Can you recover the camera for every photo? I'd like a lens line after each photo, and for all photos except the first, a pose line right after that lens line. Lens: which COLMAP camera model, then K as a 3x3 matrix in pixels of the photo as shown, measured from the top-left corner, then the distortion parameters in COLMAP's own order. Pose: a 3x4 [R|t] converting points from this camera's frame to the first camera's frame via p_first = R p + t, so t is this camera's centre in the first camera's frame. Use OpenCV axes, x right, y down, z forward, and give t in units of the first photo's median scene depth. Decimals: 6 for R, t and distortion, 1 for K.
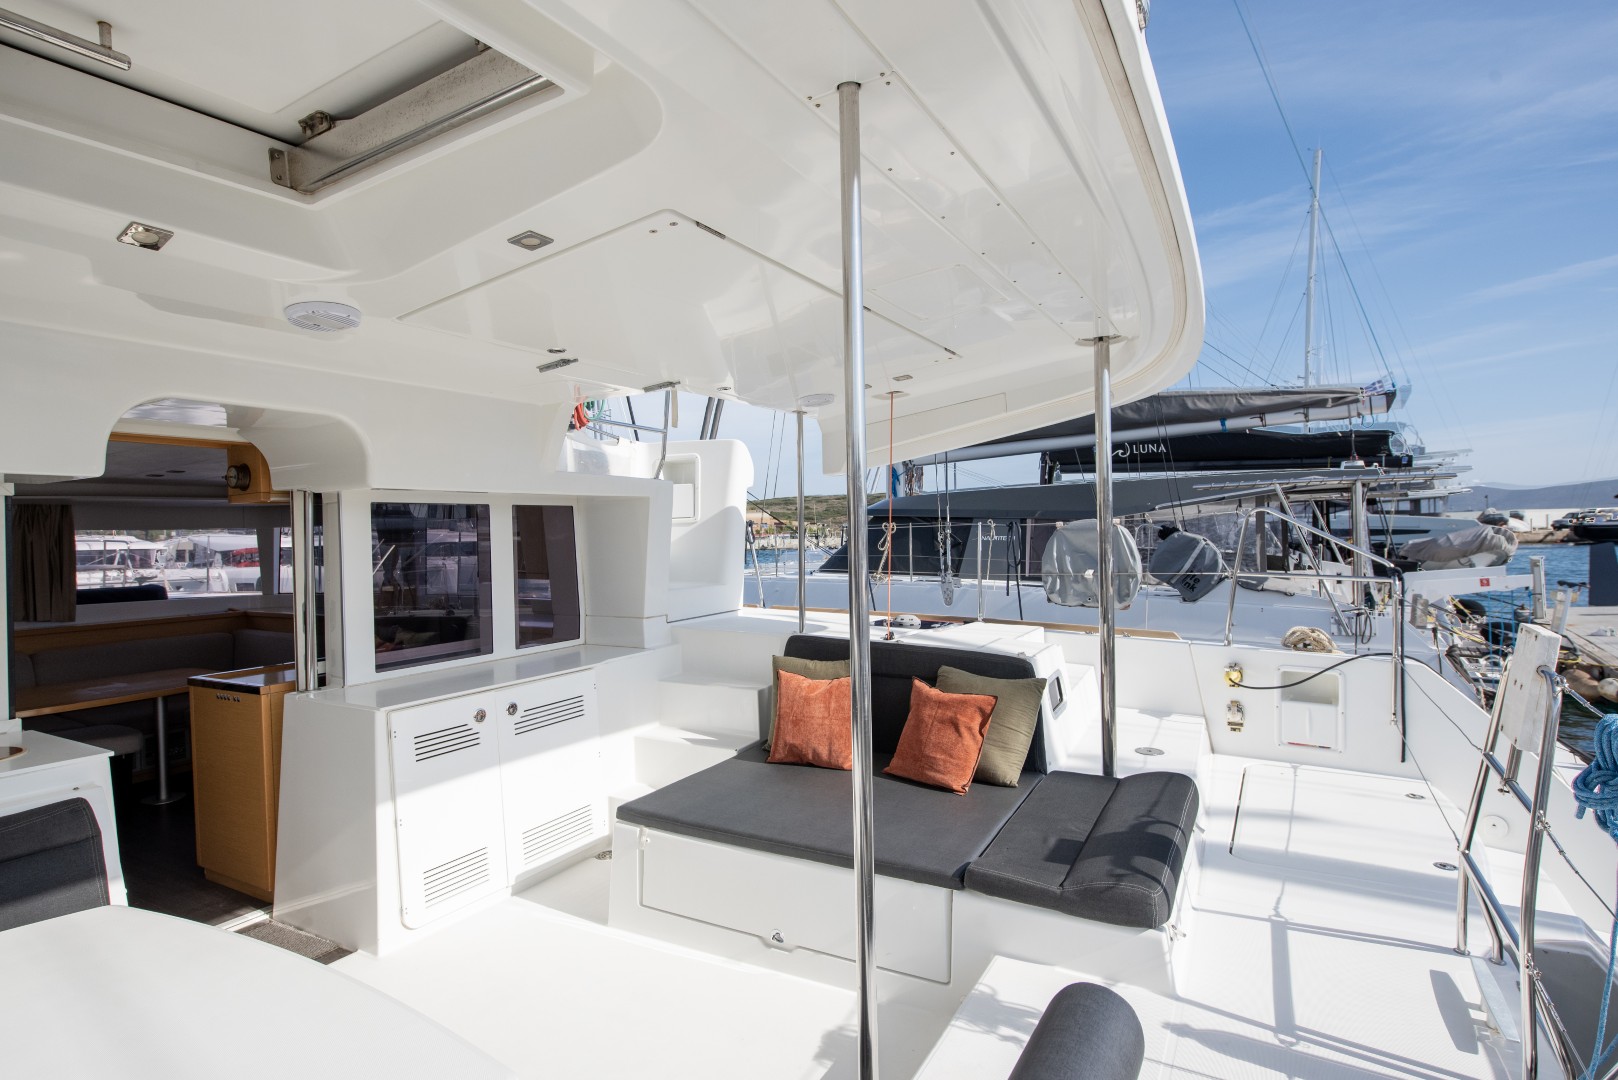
lens RADIAL K [[825.6, 0, 809.0], [0, 825.6, 540.0], [0, 0, 1]] dist [-0.002400, -0.001477]
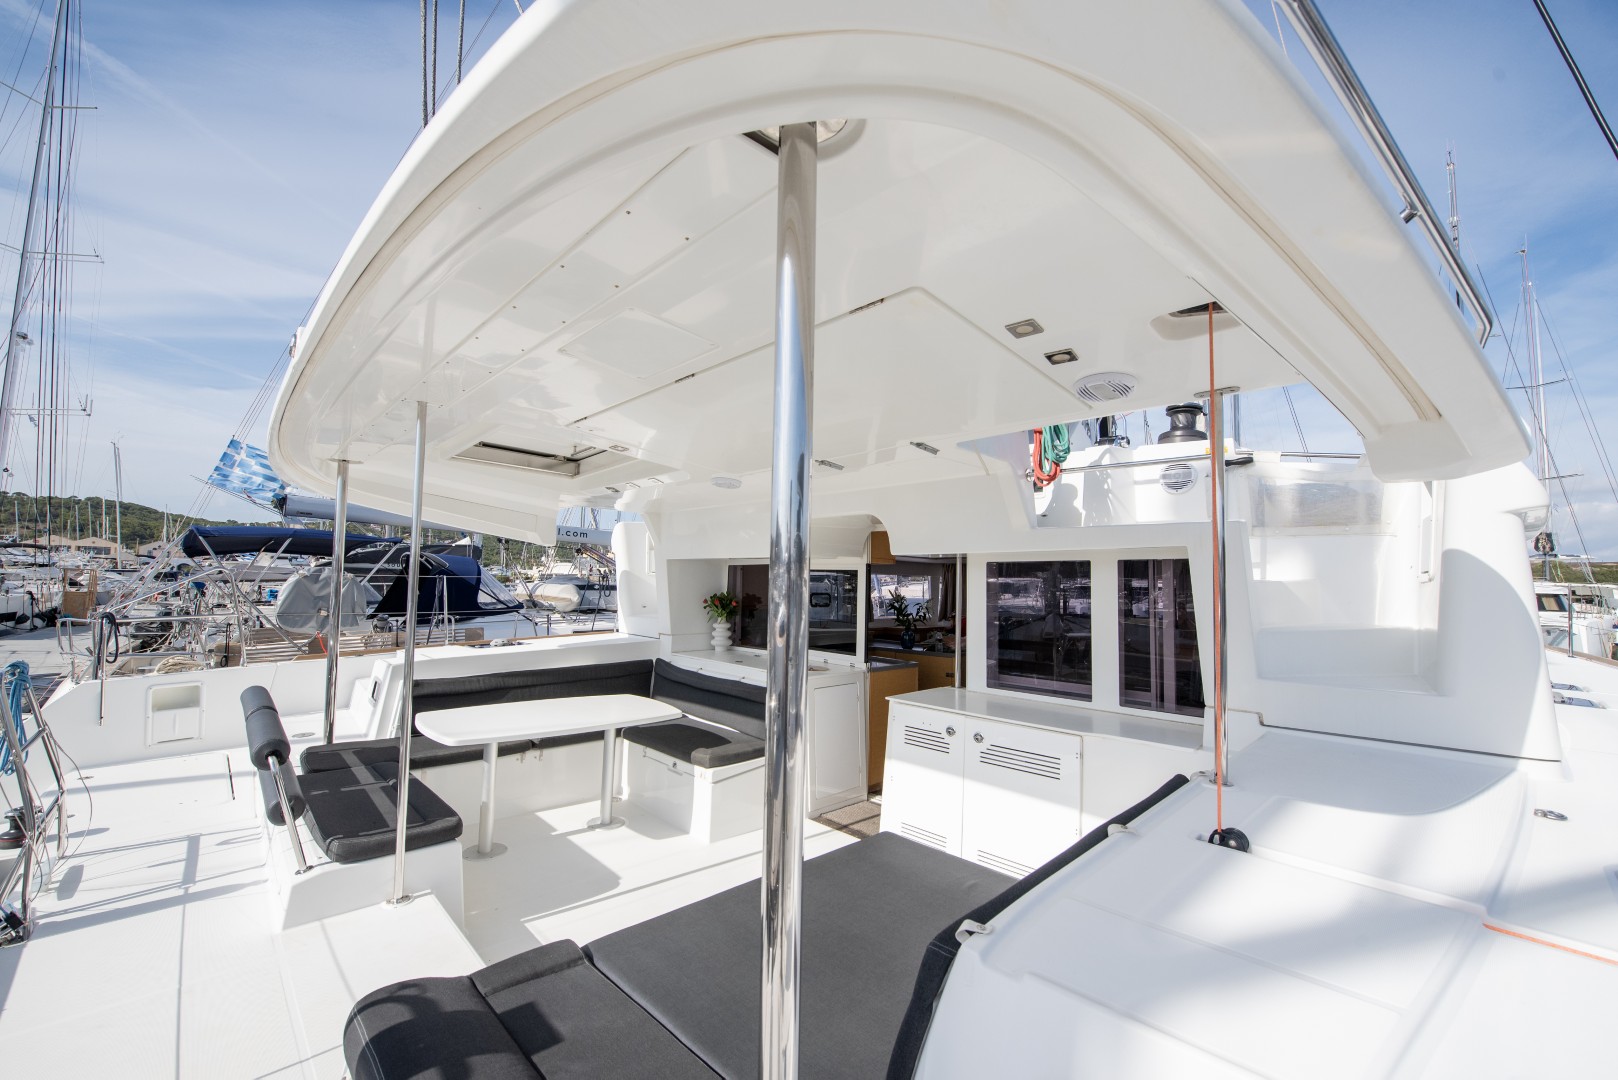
lens RADIAL K [[643.3, 0, 809.0], [0, 643.3, 540.0], [0, 0, 1]] dist [-0.048931, 0.000344]
pose [[-0.288406, -0.046986, -0.956355, 0.594736], [-0.021796, 0.998859, -0.042502, -0.030675], [0.957260, 0.008587, -0.289100, 1.053128]]
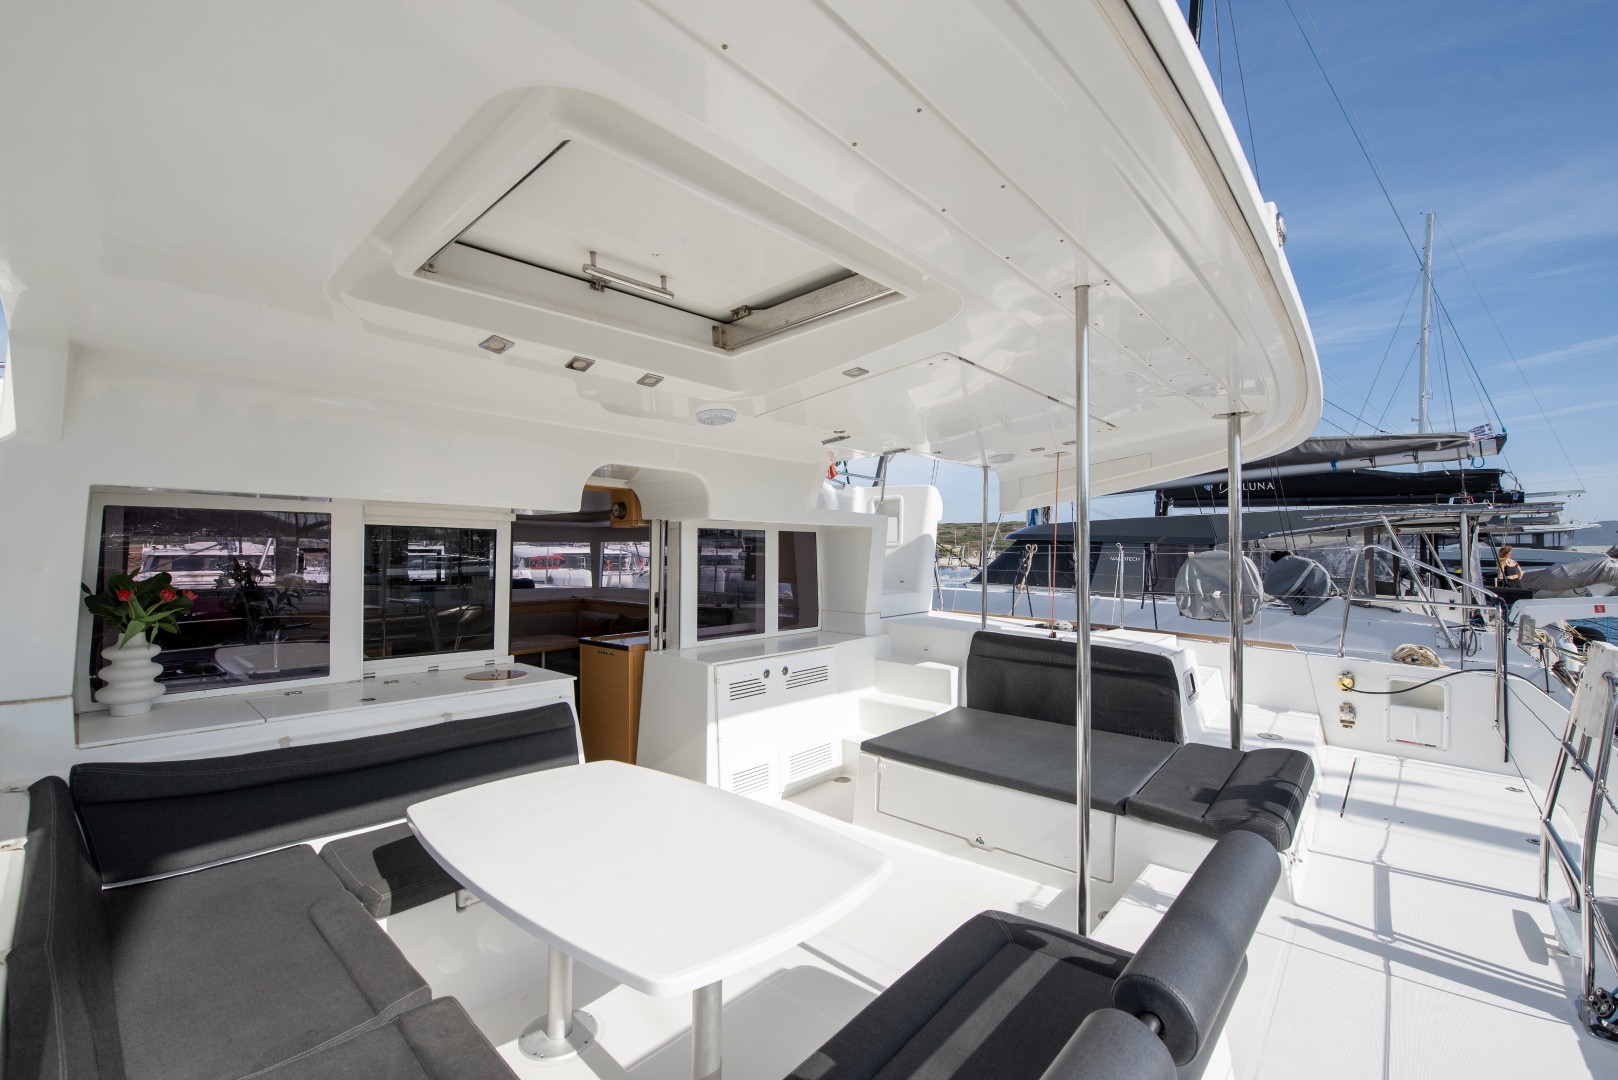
lens RADIAL K [[666.3, 0, 809.0], [0, 666.3, 540.0], [0, 0, 1]] dist [-0.016048, -0.000316]
pose [[0.977648, 0.021805, -0.209113, -0.078308], [-0.027496, 0.999325, -0.024346, 0.000361], [0.208441, 0.029552, 0.977588, -0.154782]]
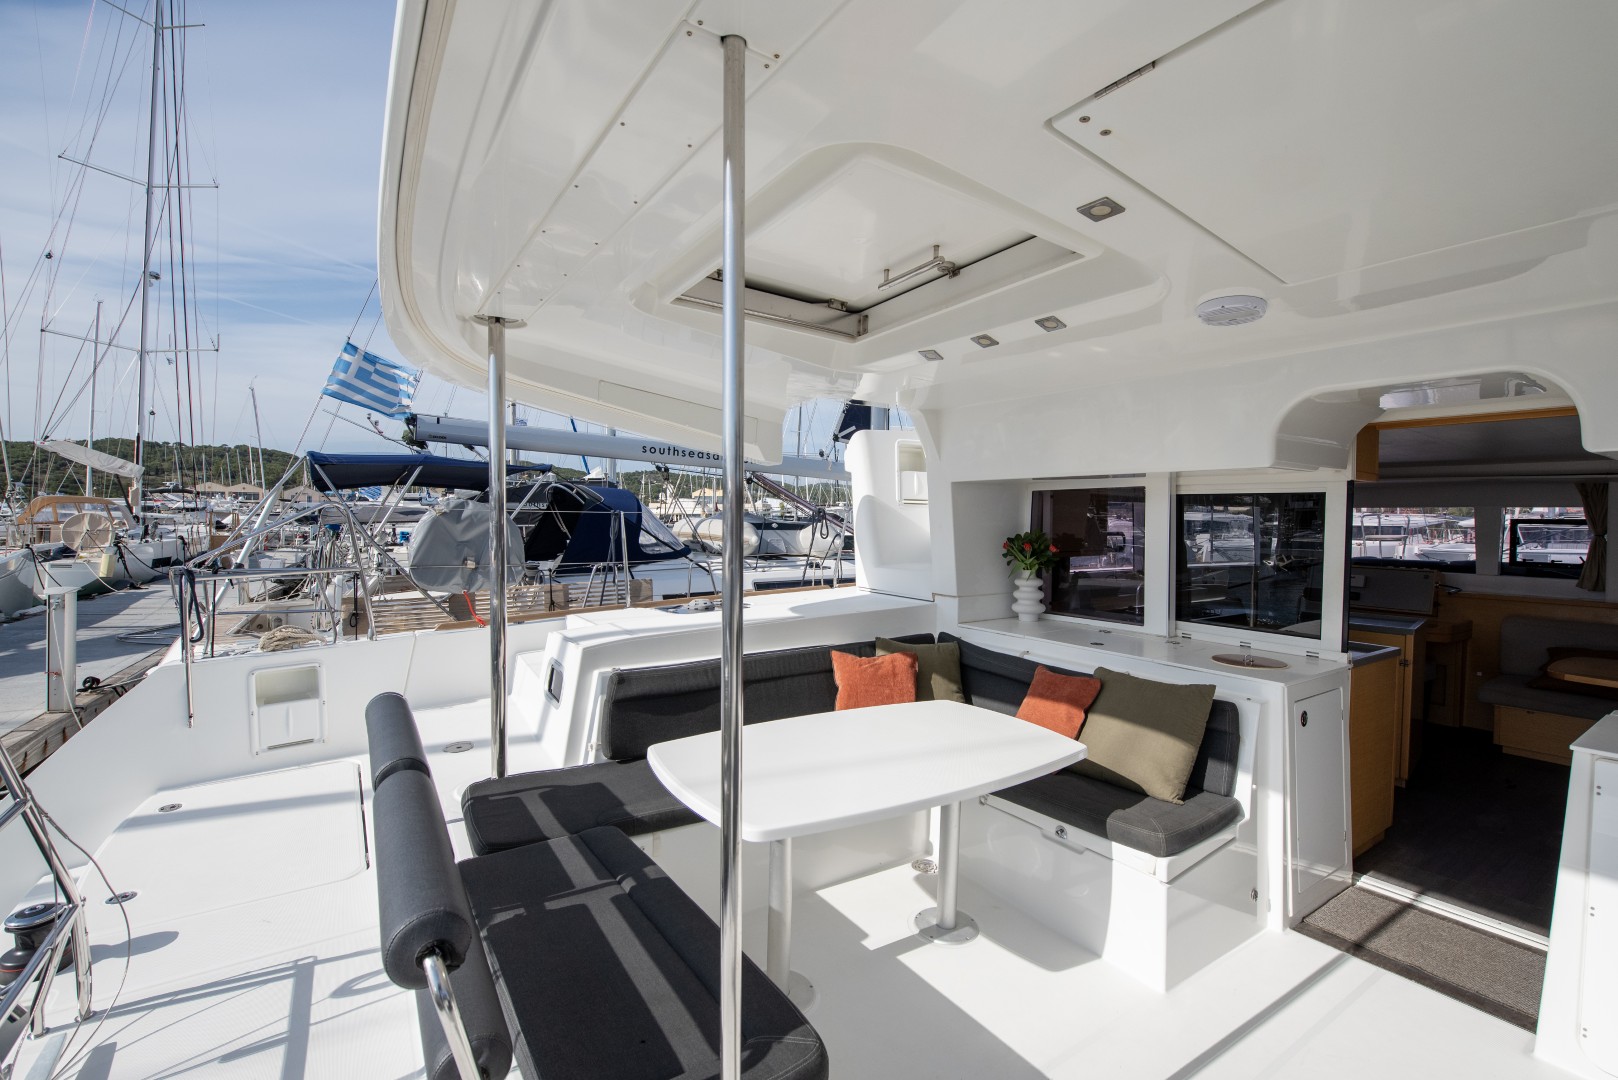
lens RADIAL K [[714.9, 0, 813.4], [0, 714.9, 526.1], [0, 0, 1]] dist [-0.056050, -0.000633]
pose [[-0.458099, 0.023365, -0.888594, 0.304556], [-0.013633, 0.999352, 0.033306, -0.006381], [0.888797, 0.027372, -0.457484, 0.593868]]
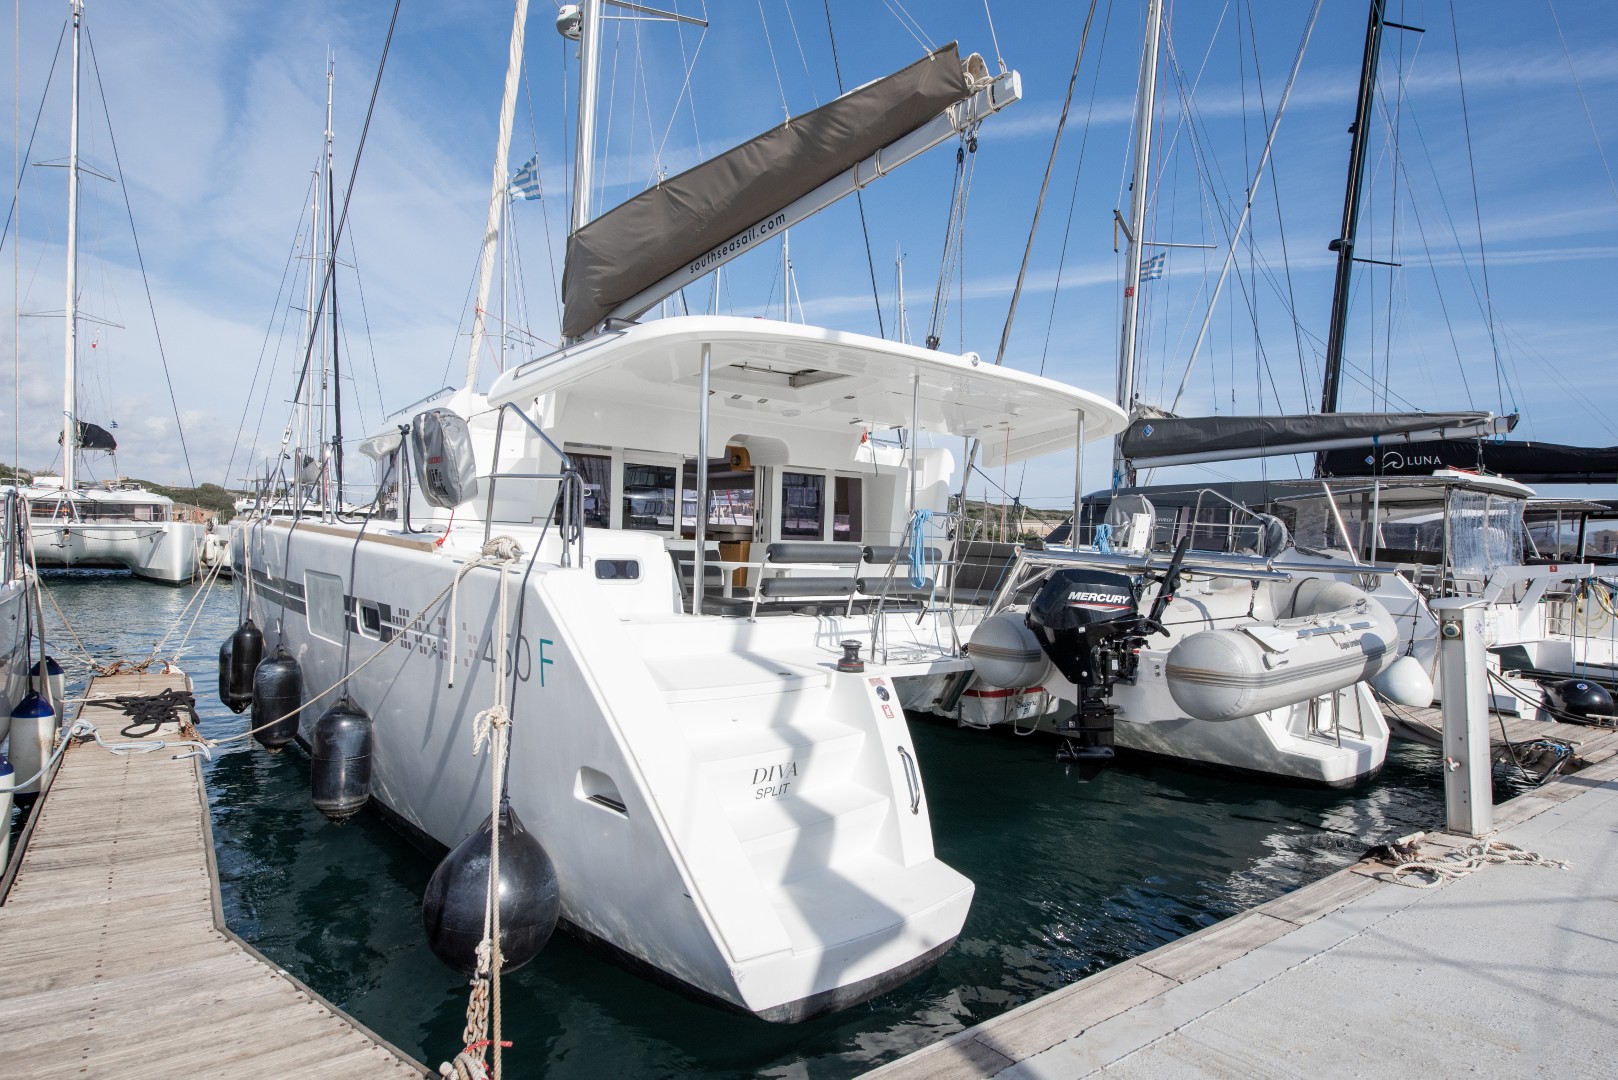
lens RADIAL K [[924.1, 0, 809.0], [0, 924.1, 540.0], [0, 0, 1]] dist [0.001457, 0.000026]
pose [[0.936663, 0.050917, -0.346512, 0.536202], [-0.055627, 0.998445, -0.003652, 0.171248], [0.345787, 0.022696, 0.938038, -1.634622]]
